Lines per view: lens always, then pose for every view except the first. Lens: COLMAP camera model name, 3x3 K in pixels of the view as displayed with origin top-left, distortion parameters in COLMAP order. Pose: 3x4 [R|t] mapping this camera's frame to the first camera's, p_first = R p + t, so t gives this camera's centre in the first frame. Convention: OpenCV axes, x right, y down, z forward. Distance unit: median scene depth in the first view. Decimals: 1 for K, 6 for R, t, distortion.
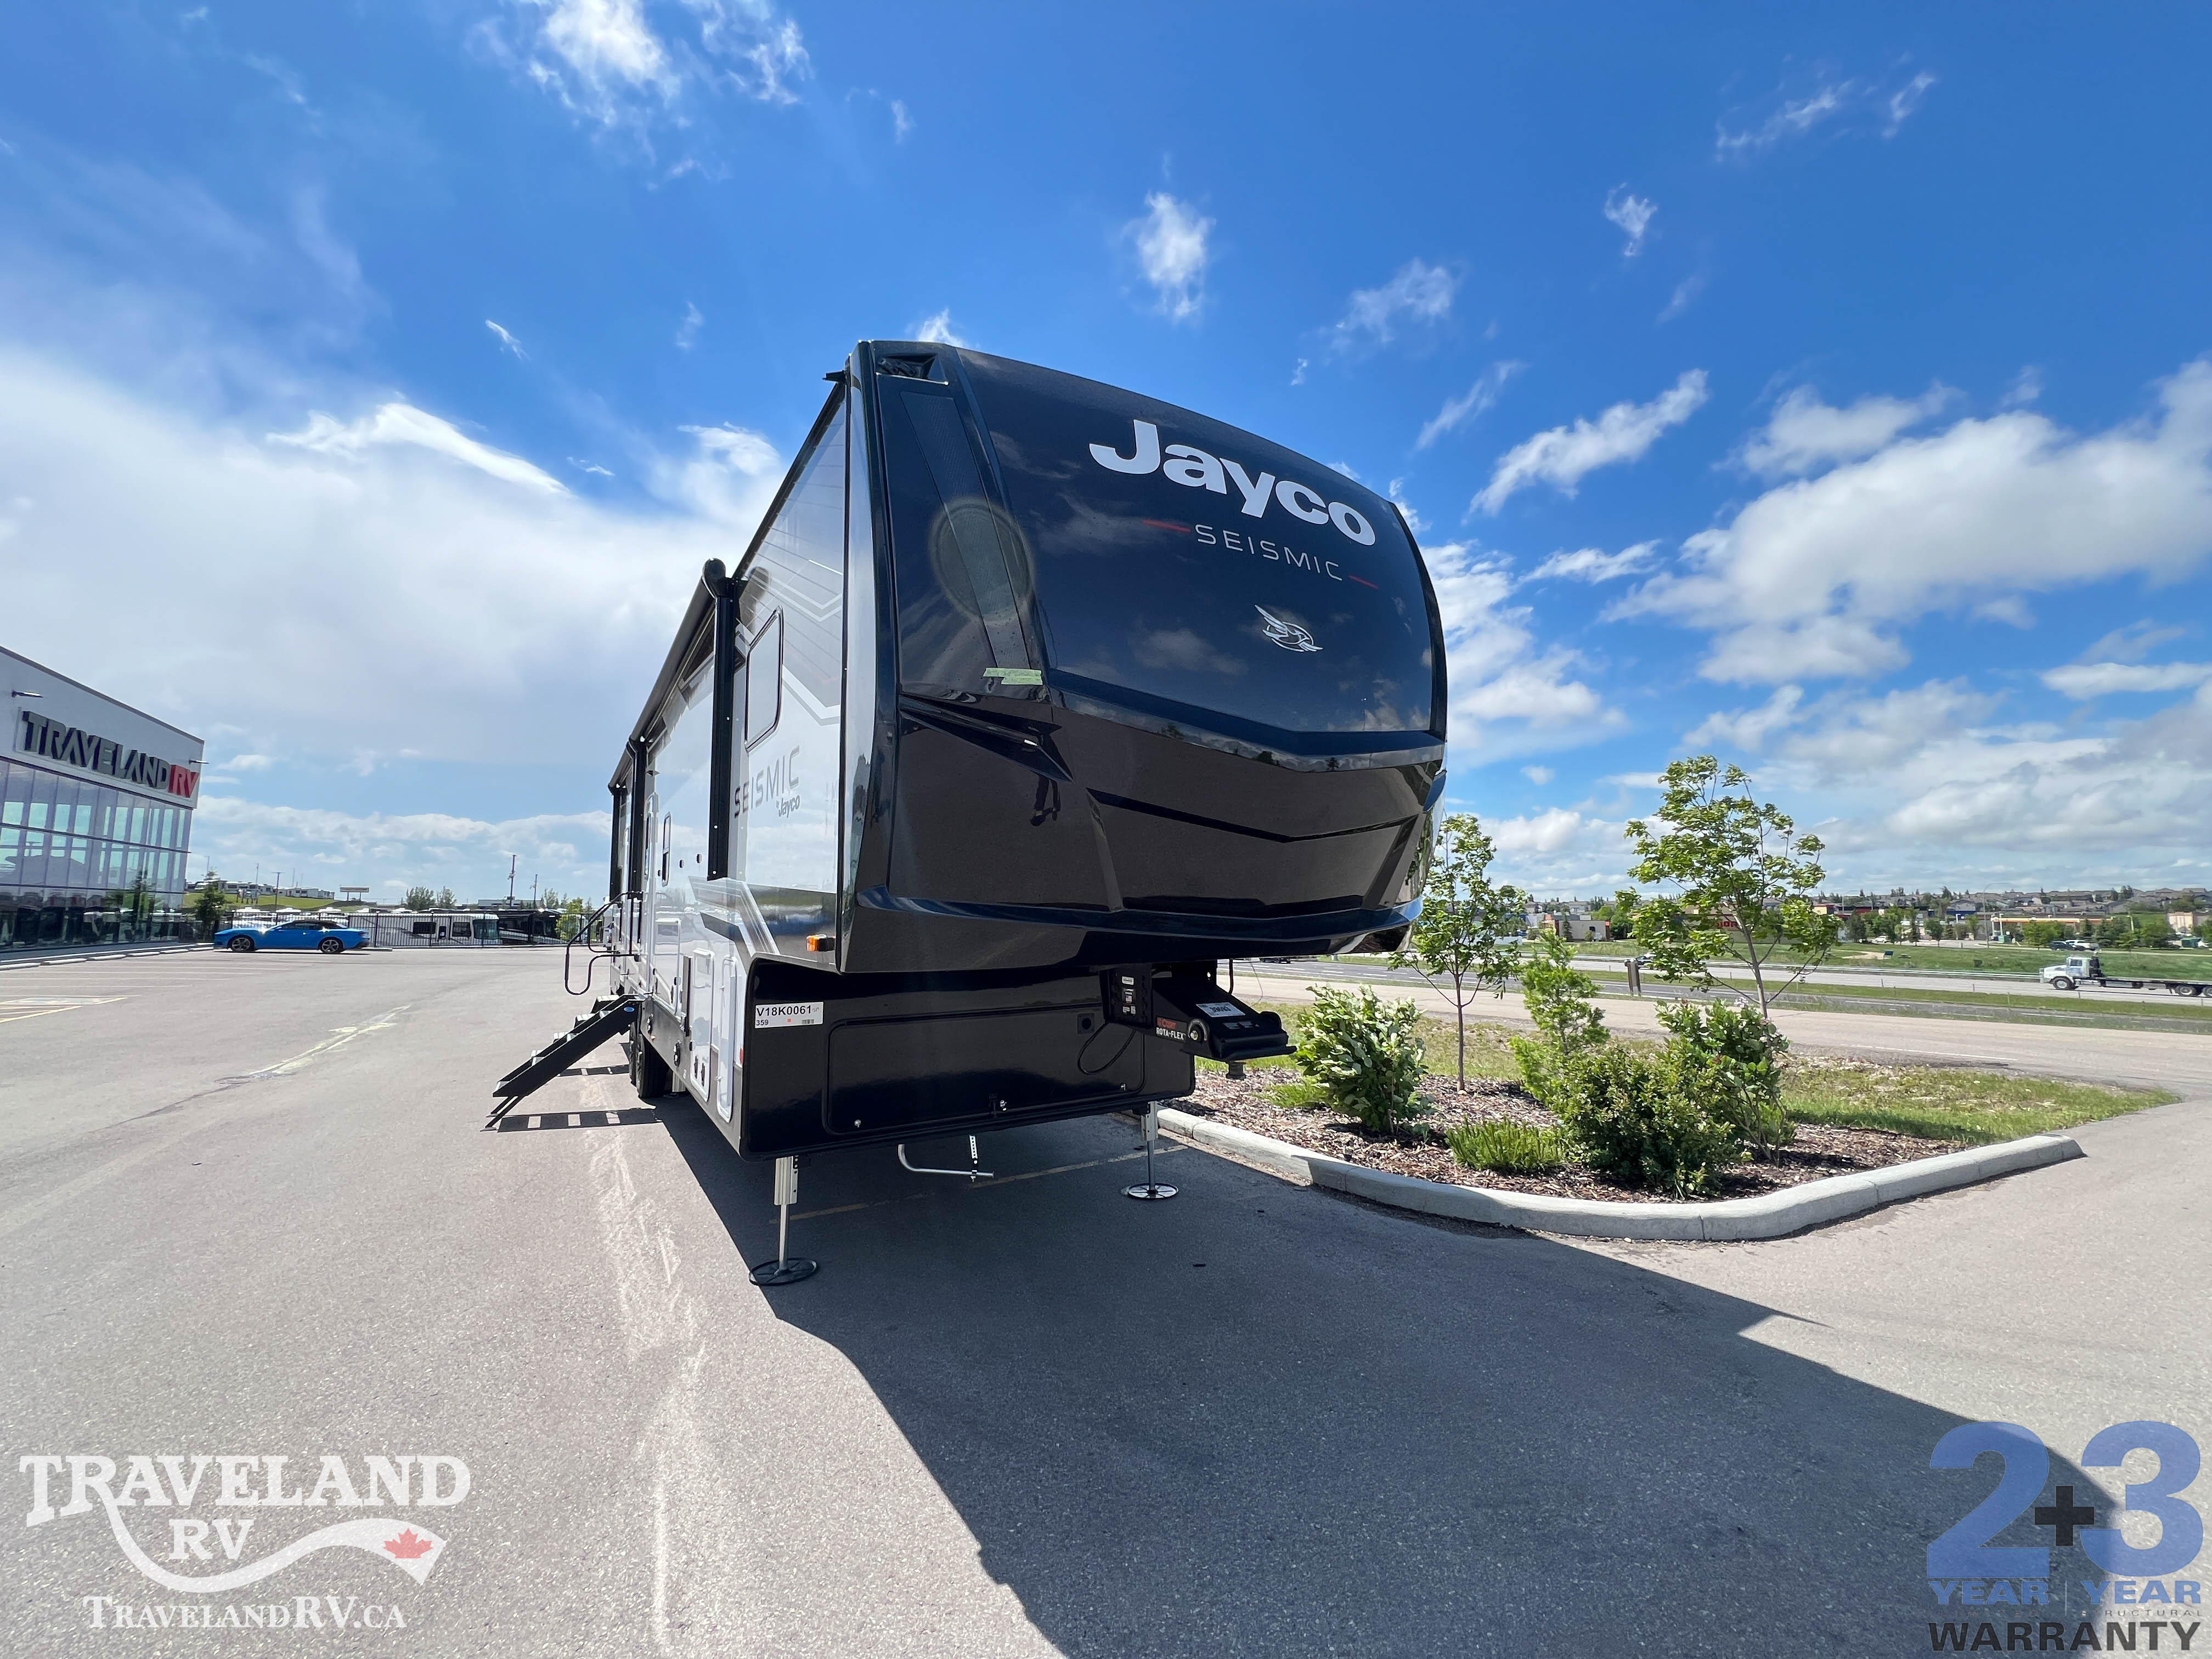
lens RADIAL K [[881.9, 0, 1120.3], [0, 881.9, 826.5], [0, 0, 1]] dist [-0.000959, 0.000544]
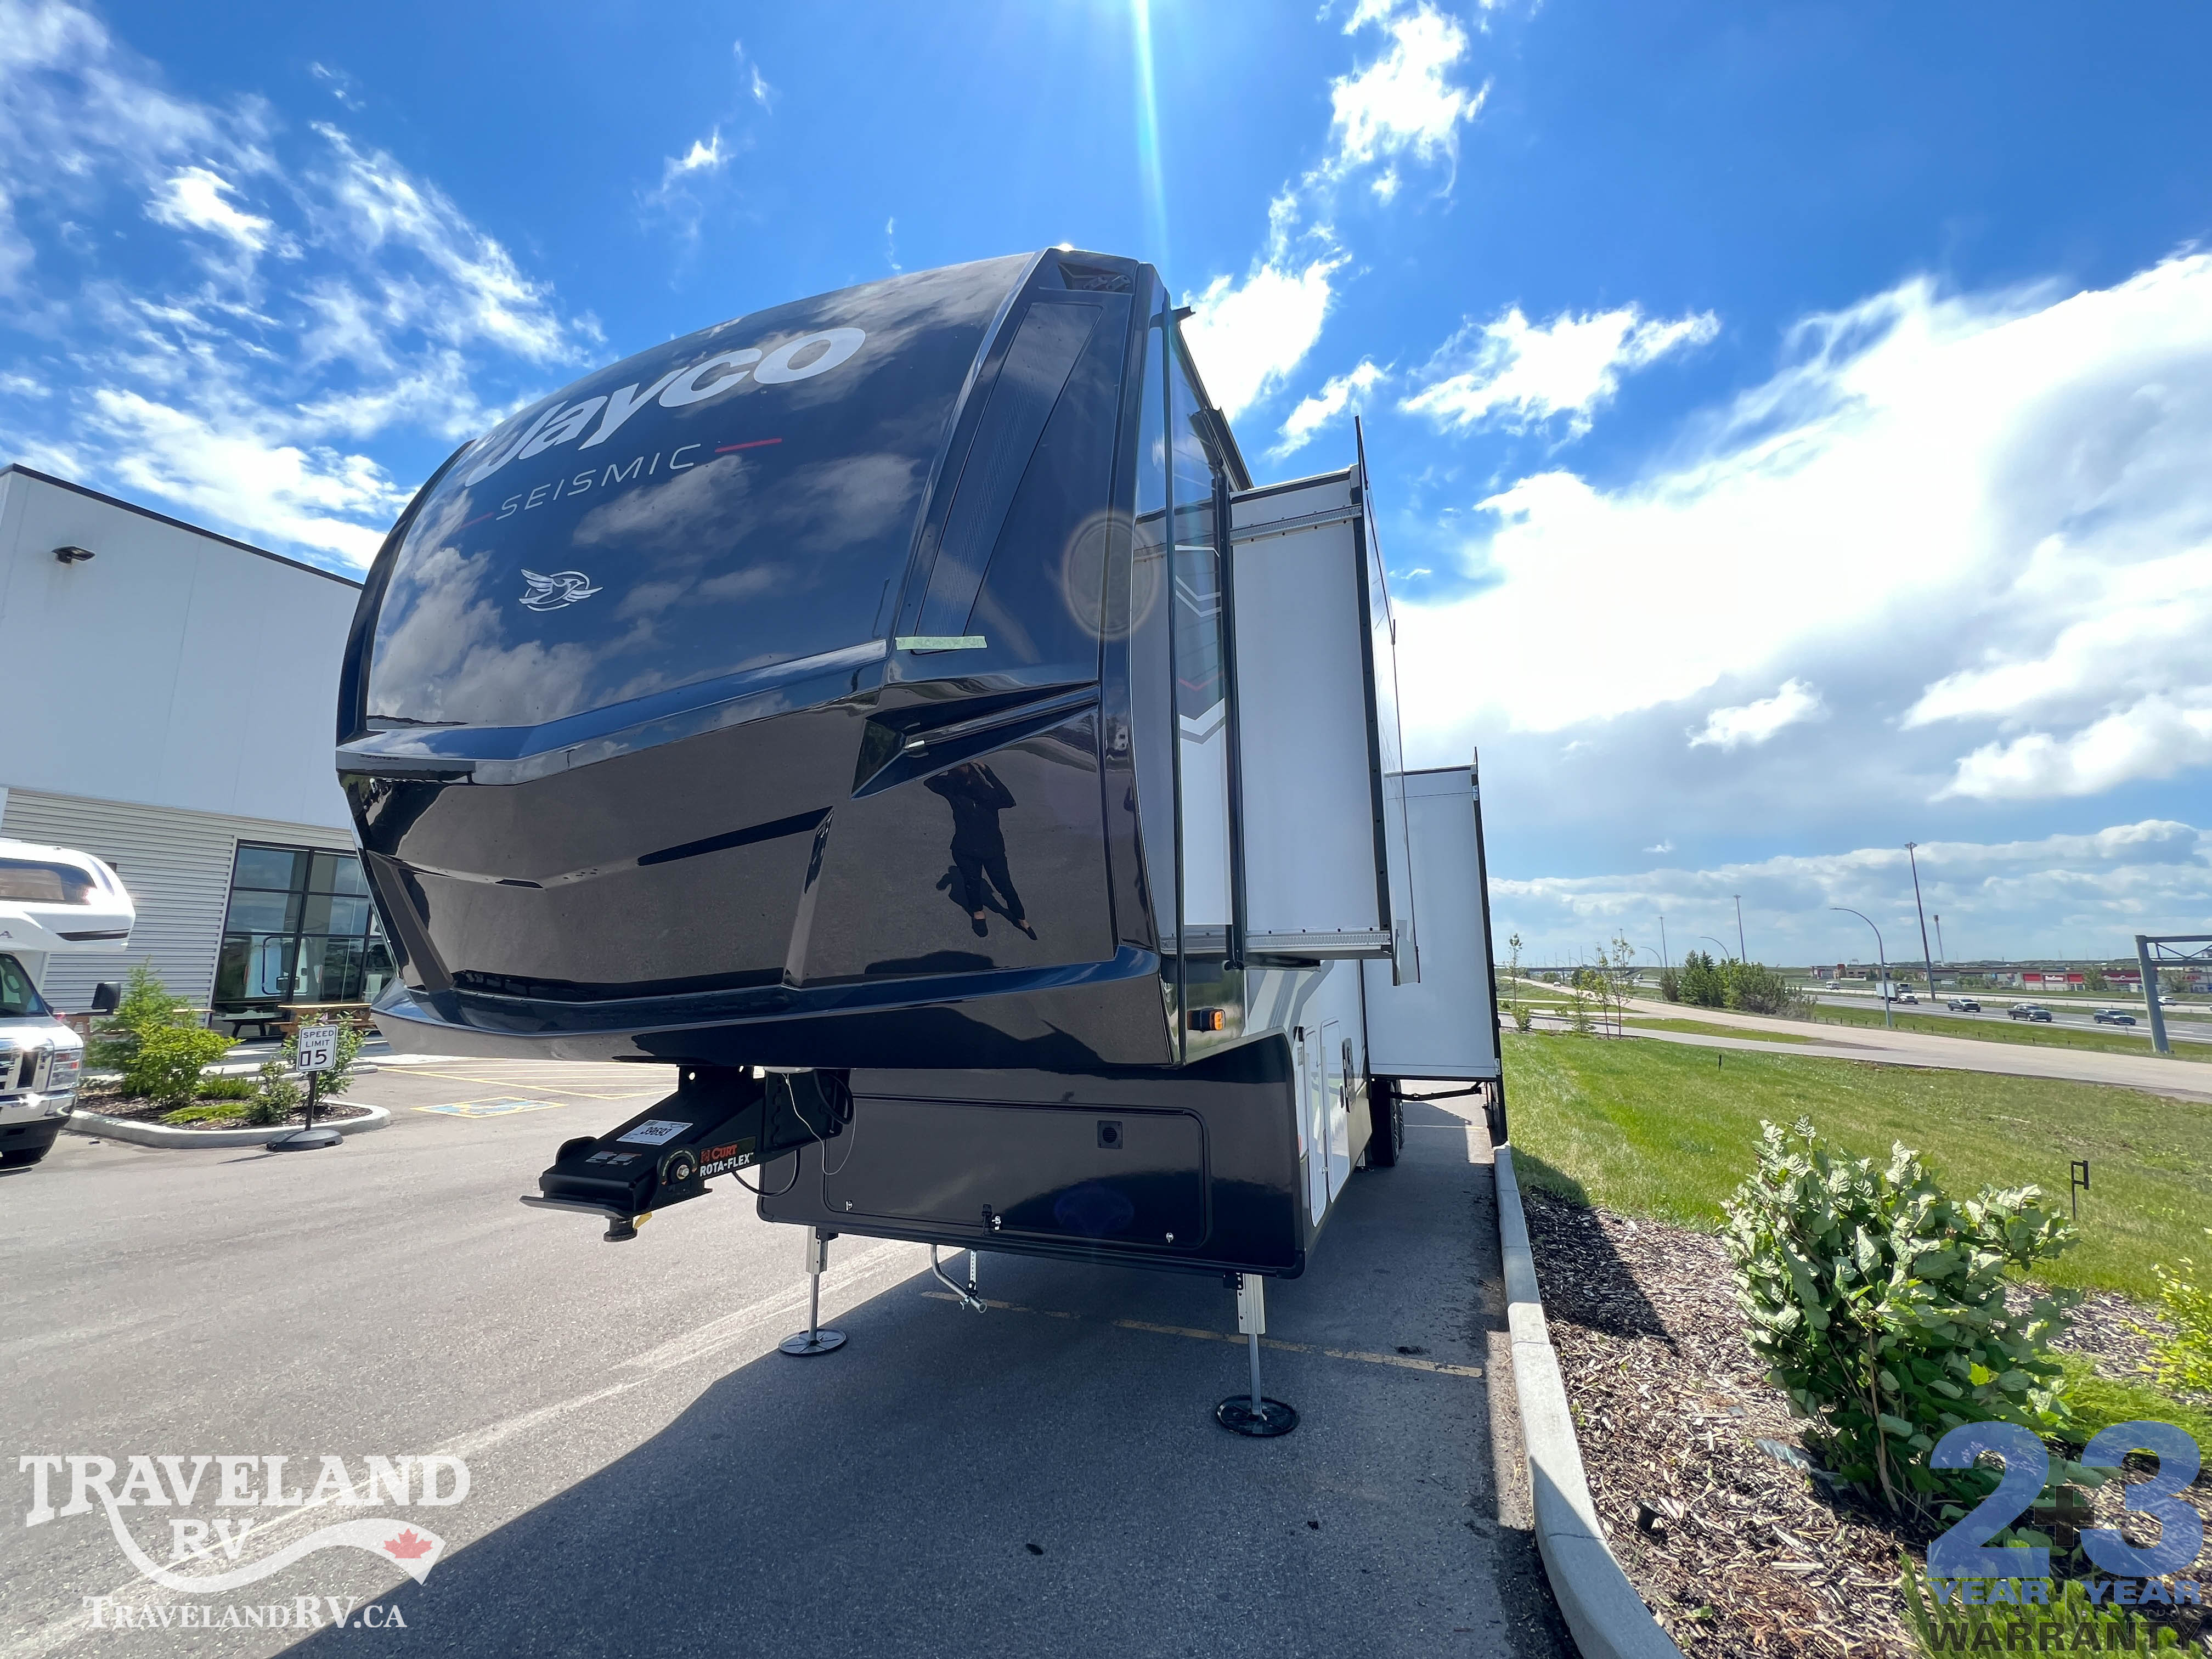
lens RADIAL K [[881.9, 0, 1108.4], [0, 881.9, 830.1], [0, 0, 1]] dist [-0.000959, 0.000544]
pose [[0.593543, -0.130102, -0.794217, 0.754741], [0.078815, 0.991500, -0.103519, 0.058844], [0.800934, -0.001153, 0.598752, 0.722236]]
